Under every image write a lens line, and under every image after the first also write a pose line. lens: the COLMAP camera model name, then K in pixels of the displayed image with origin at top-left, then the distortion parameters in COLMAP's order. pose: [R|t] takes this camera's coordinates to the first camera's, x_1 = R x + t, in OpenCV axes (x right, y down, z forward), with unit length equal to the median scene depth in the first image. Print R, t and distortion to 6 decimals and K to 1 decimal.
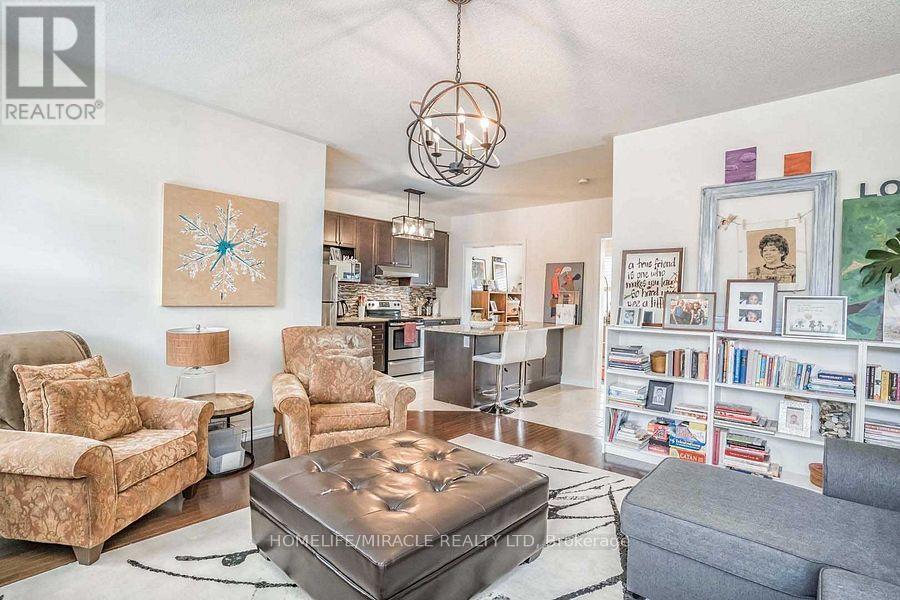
lens RADIAL K [[448.8, 0, 447.9], [0, 448.8, 298.8], [0, 0, 1]] dist [-0.044946, 0.001044]
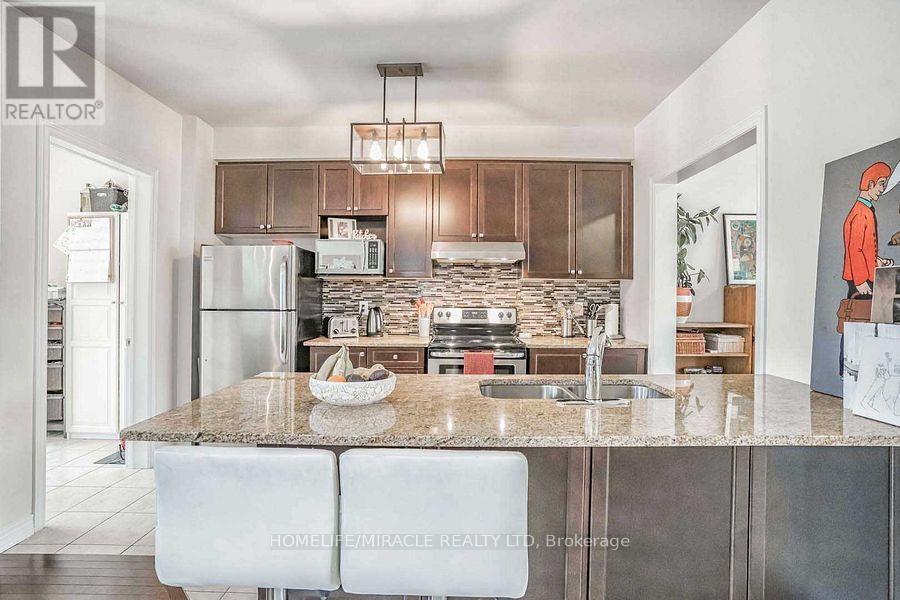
lens RADIAL K [[448.8, 0, 447.9], [0, 448.8, 298.8], [0, 0, 1]] dist [-0.044946, 0.001044]
pose [[0.660502, -0.012362, -0.750722, 0.280486], [0.004481, 0.999912, -0.012523, 0.000425], [0.750811, 0.004908, 0.660499, 0.701693]]
